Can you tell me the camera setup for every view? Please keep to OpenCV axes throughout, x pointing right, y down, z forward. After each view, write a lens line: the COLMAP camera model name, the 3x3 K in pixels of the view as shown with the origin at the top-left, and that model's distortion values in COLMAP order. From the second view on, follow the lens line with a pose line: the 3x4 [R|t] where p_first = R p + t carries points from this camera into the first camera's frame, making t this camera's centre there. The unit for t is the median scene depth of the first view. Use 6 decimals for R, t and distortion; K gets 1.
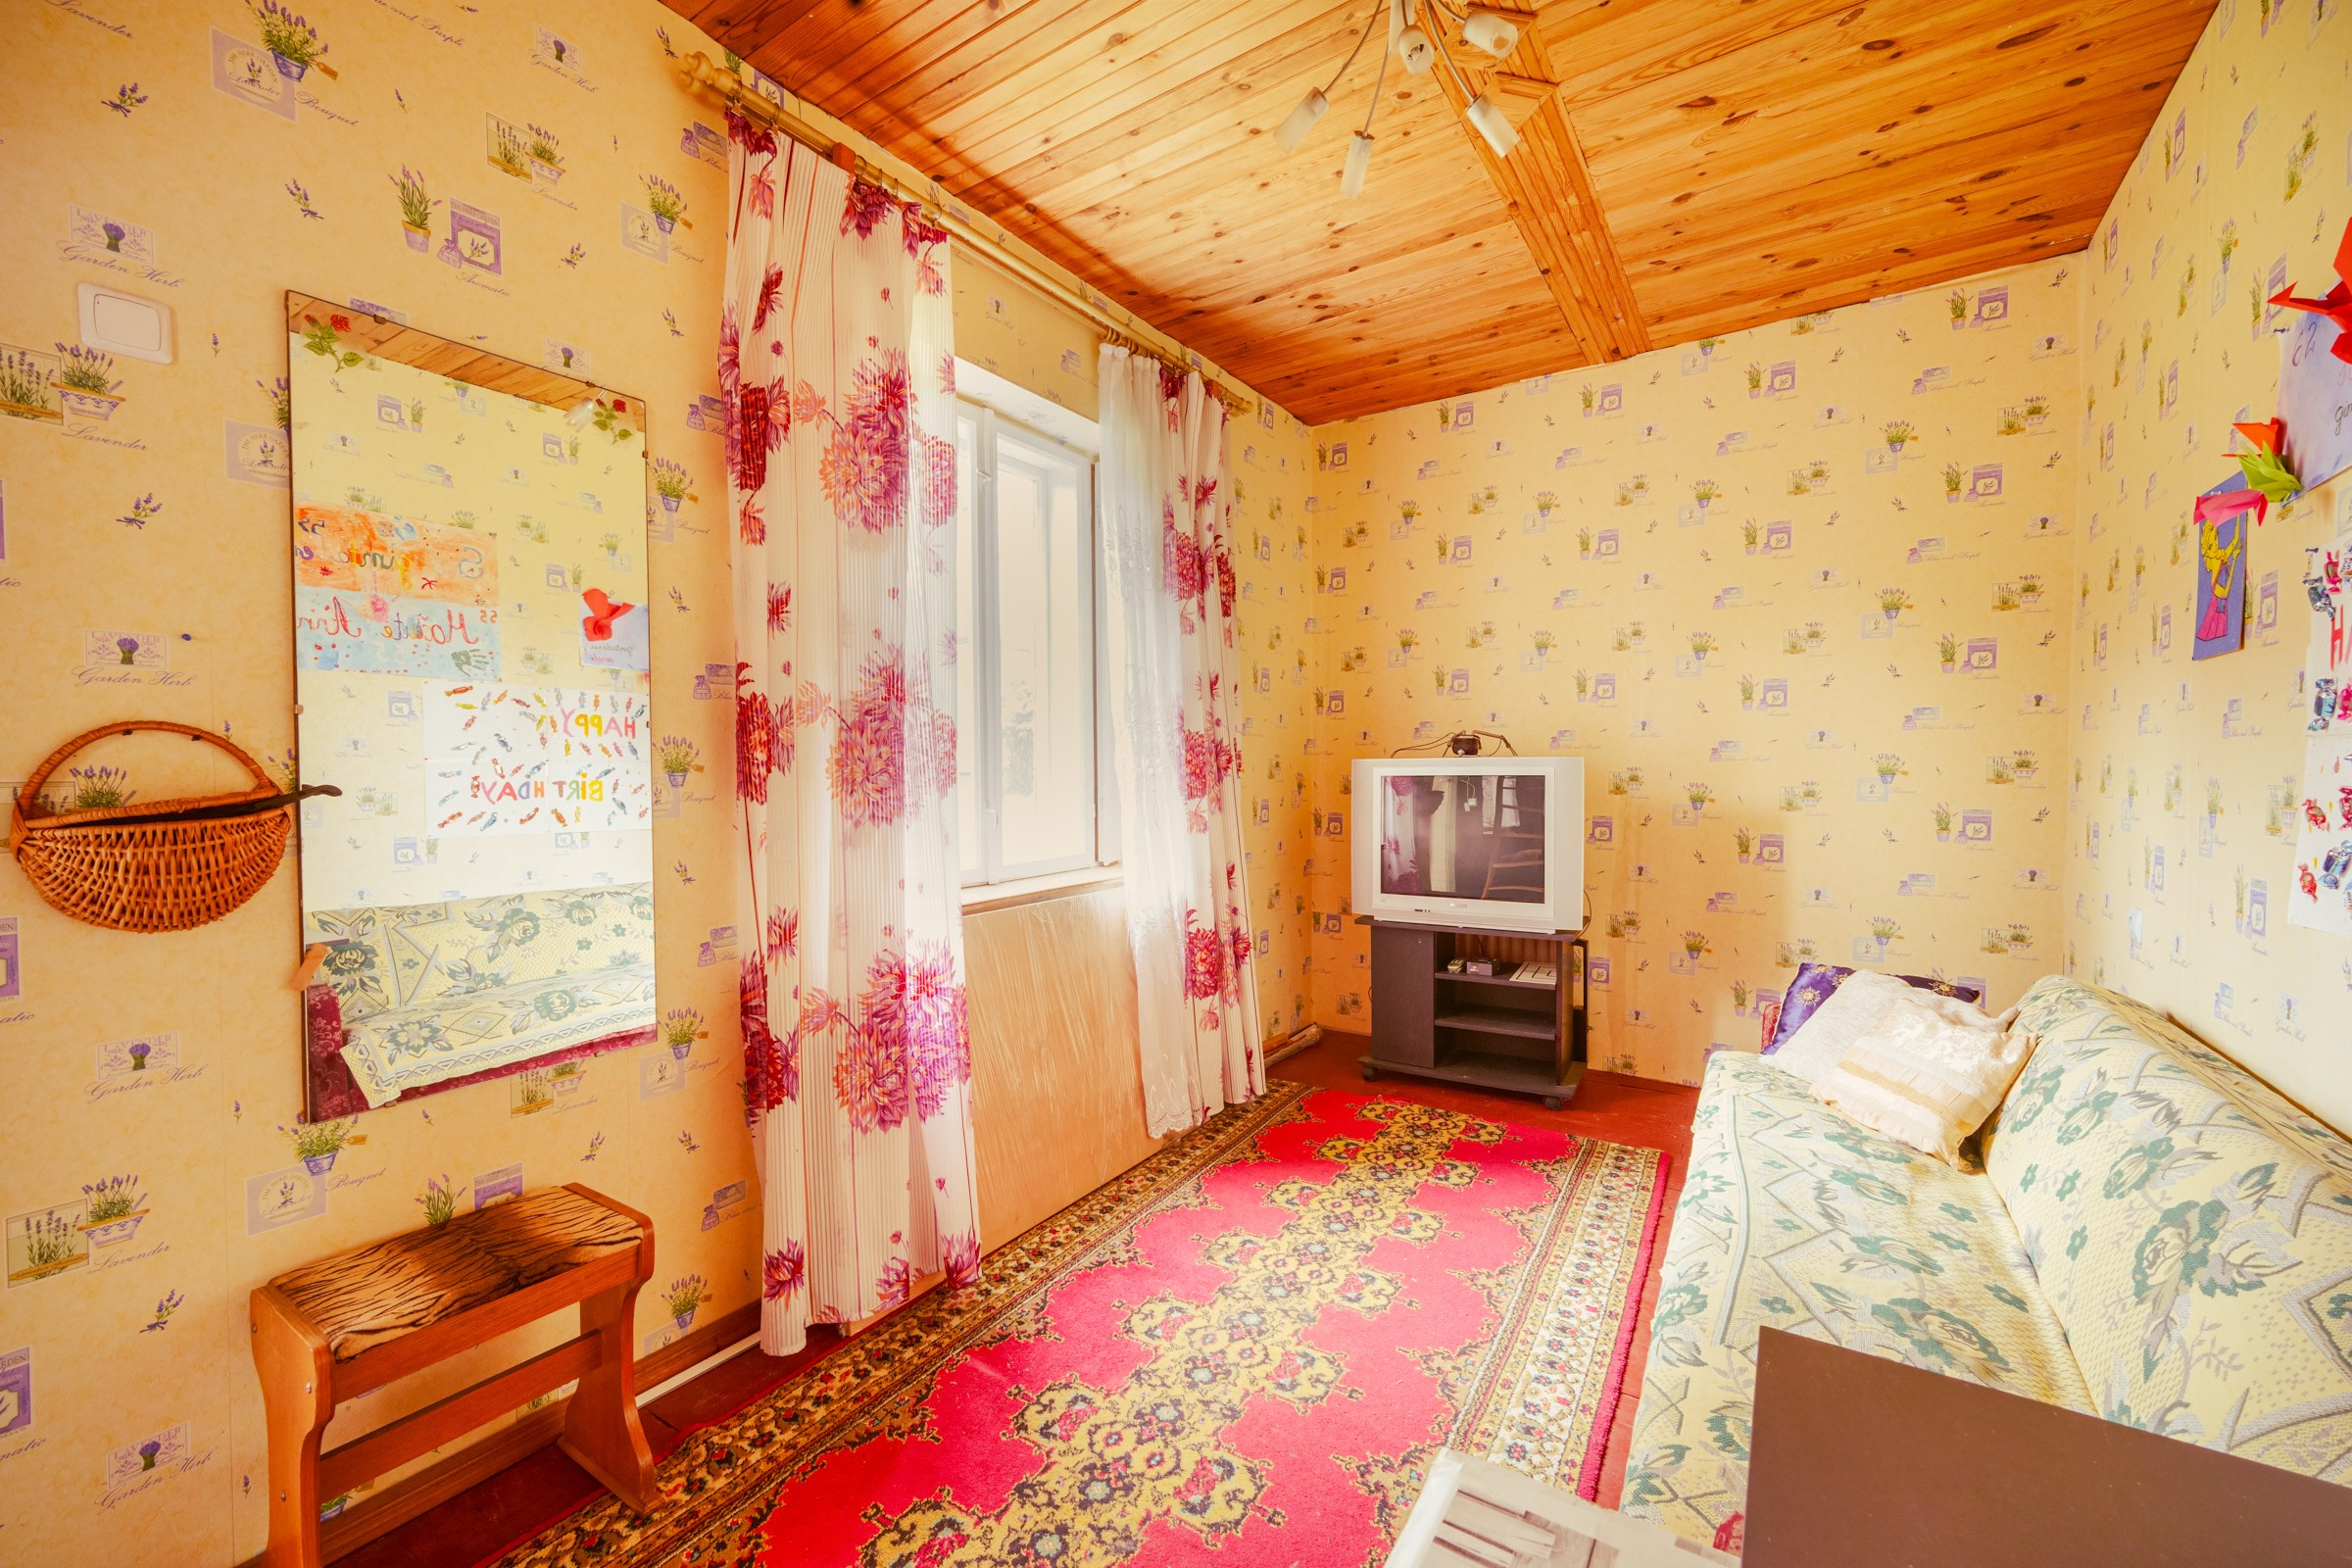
lens RADIAL K [[926.3, 0, 1152.3], [0, 926.3, 791.5], [0, 0, 1]] dist [-0.001256, -0.000200]
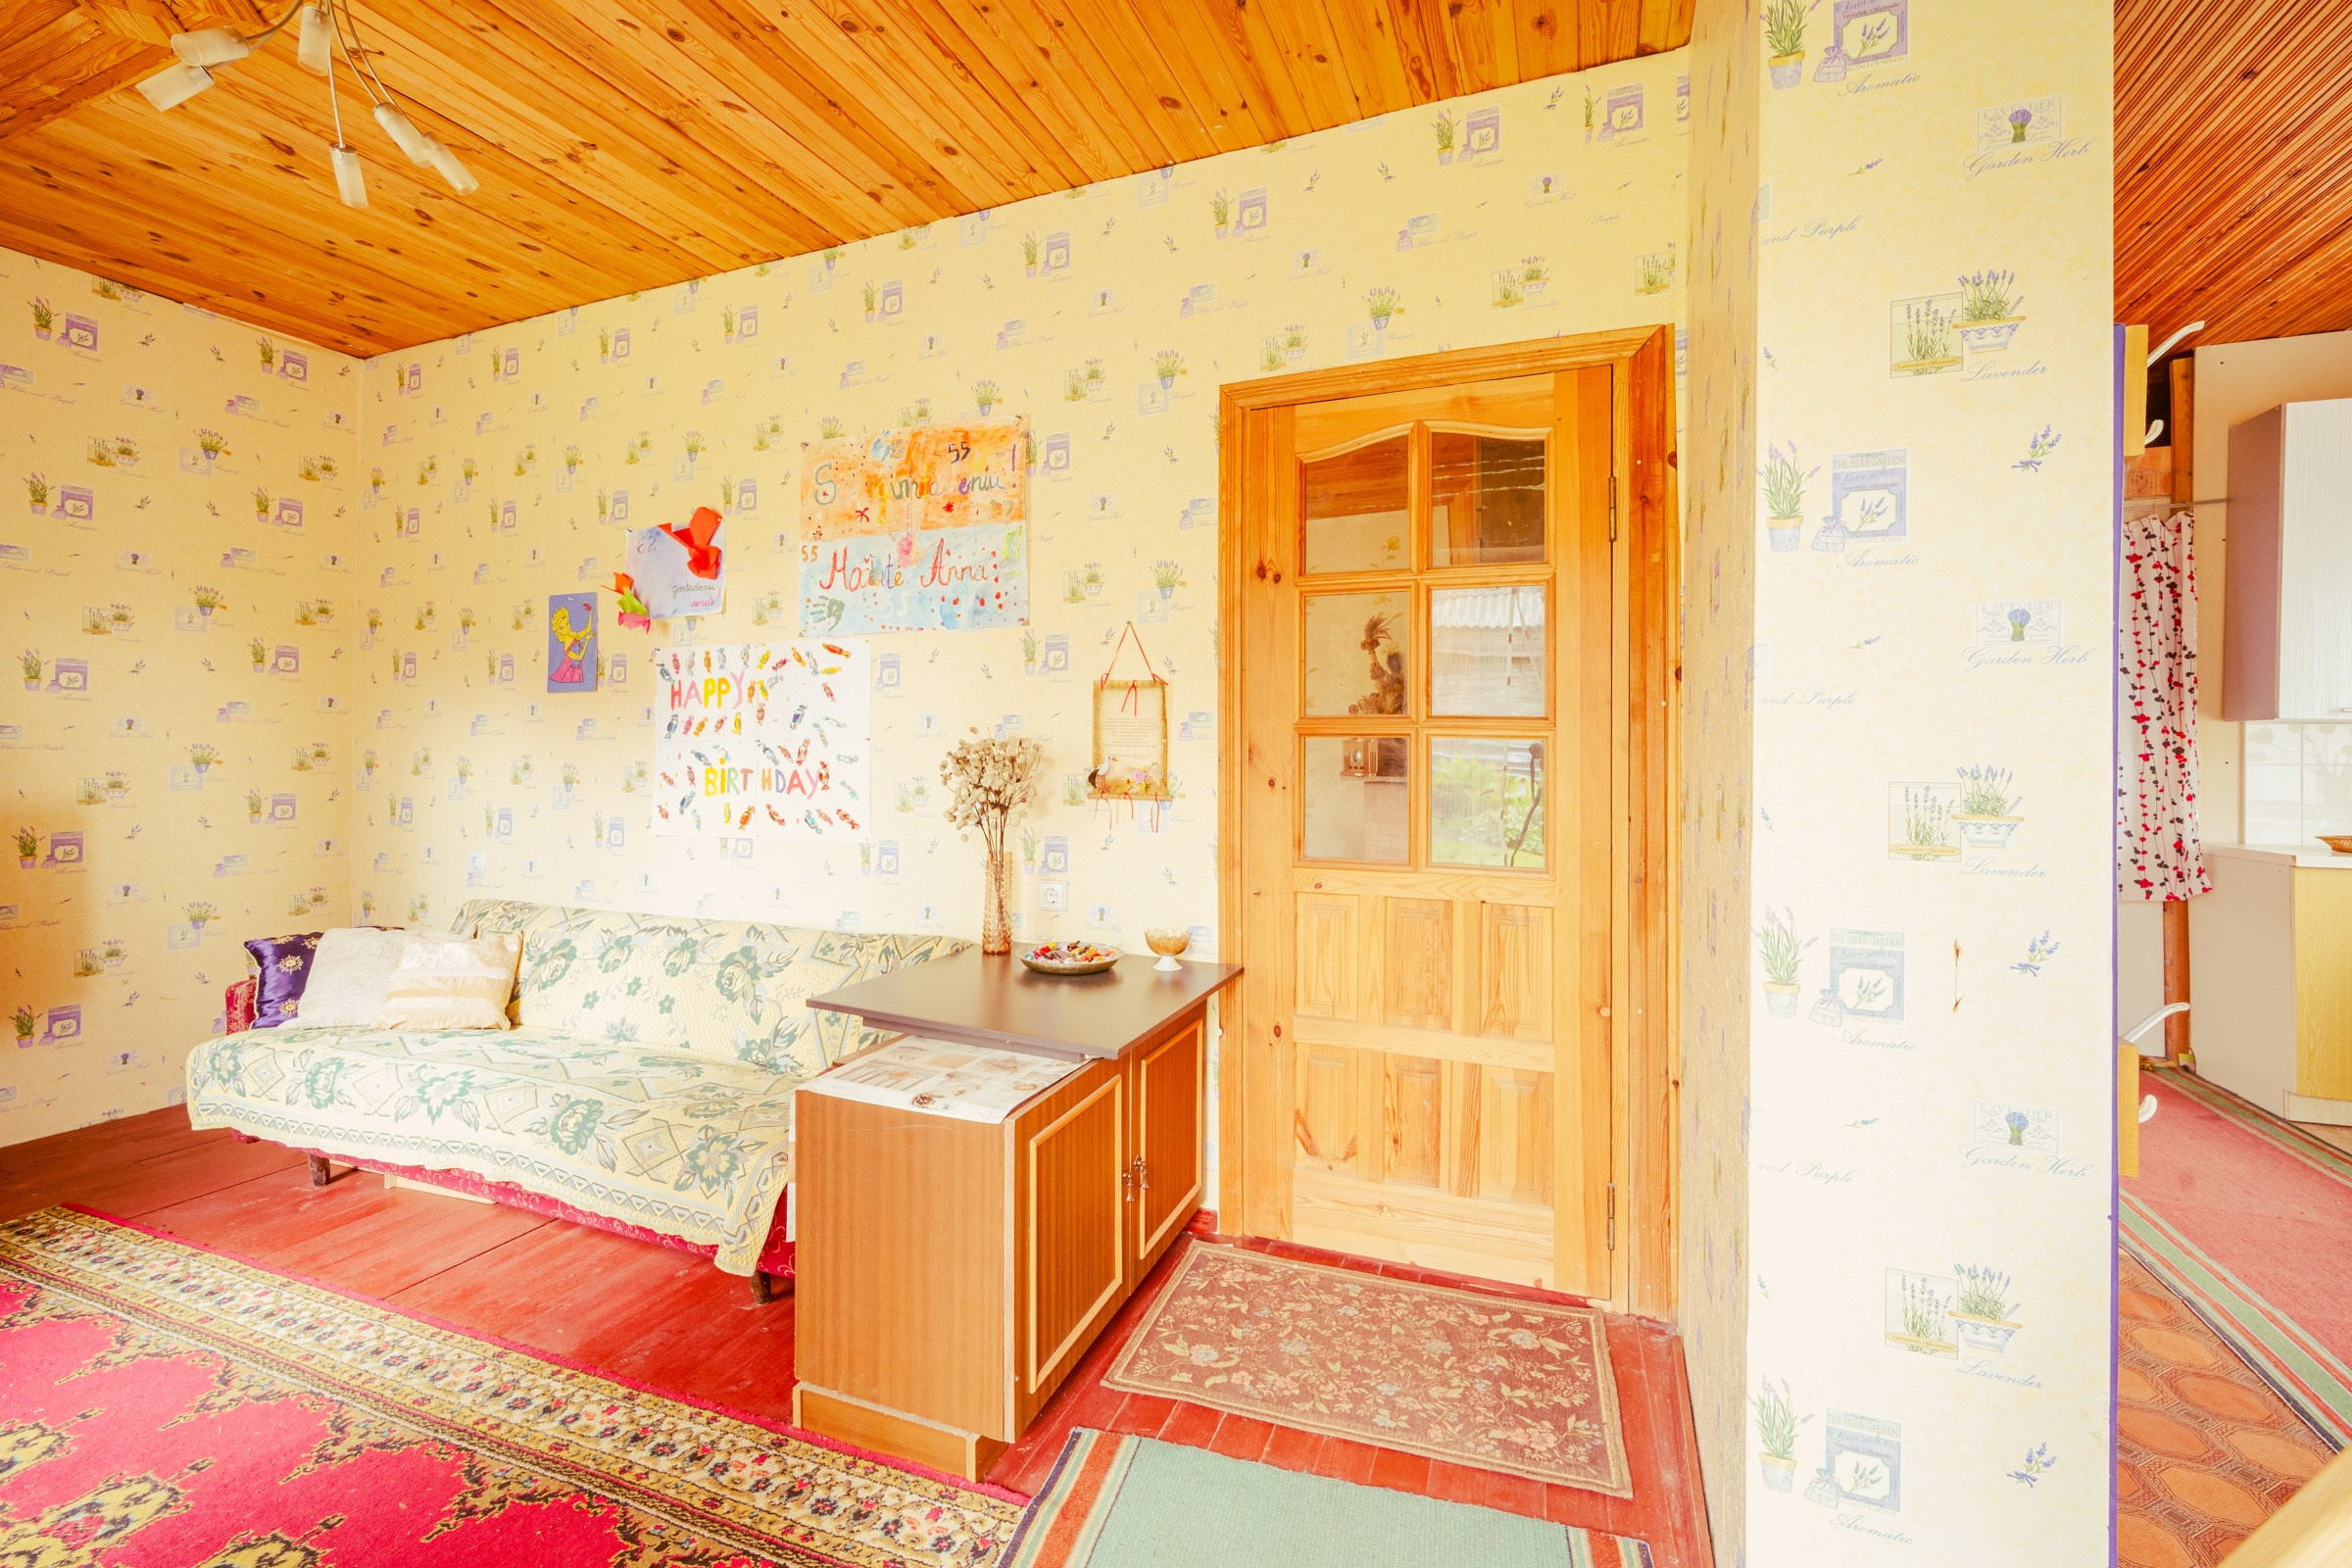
lens RADIAL K [[966.8, 0, 1114.2], [0, 966.8, 743.9], [0, 0, 1]] dist [-0.002817, -0.000413]
pose [[-0.125273, 0.012490, 0.992044, -0.437675], [0.026159, 0.999615, -0.009282, -0.003983], [-0.991777, 0.024788, -0.125551, 0.124787]]
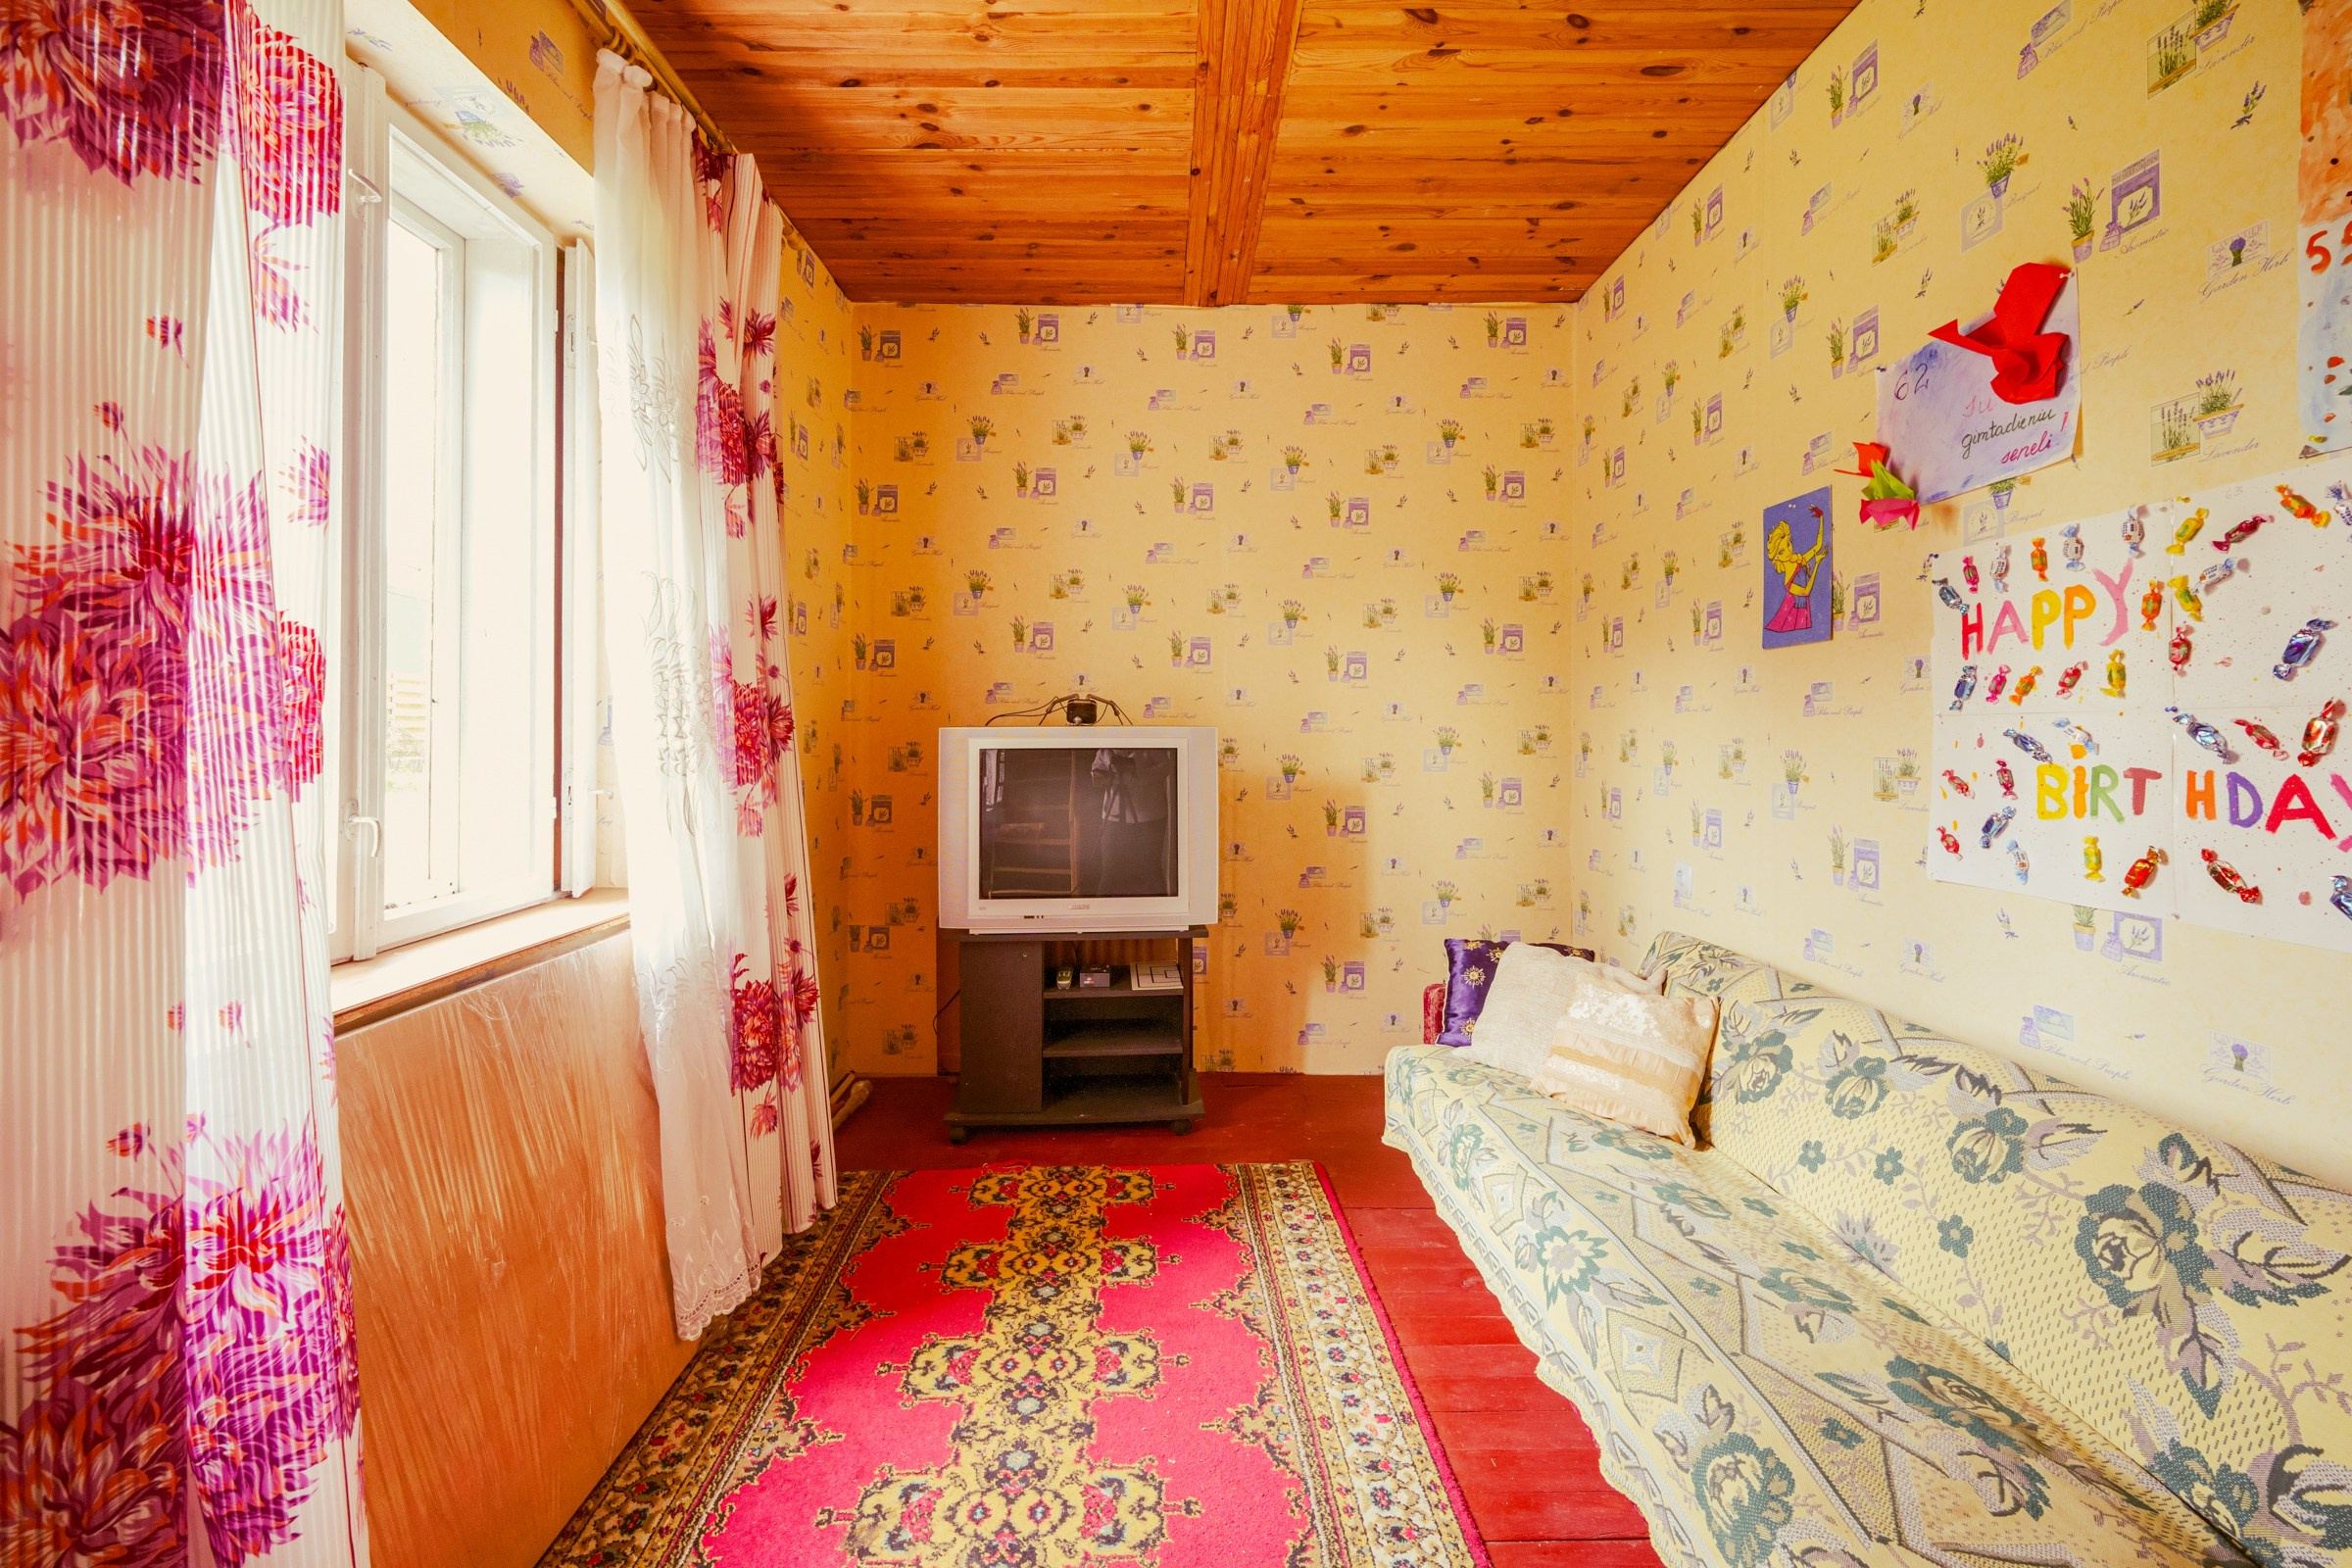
lens RADIAL K [[1002.0, 0, 1213.9], [0, 1002.0, 721.7], [0, 0, 1]] dist [-0.000397, -0.000367]
pose [[0.817182, 0.012057, 0.576253, -0.094972], [0.011370, 0.999249, -0.037031, -0.007272], [-0.576267, 0.036813, 0.816432, 0.225409]]
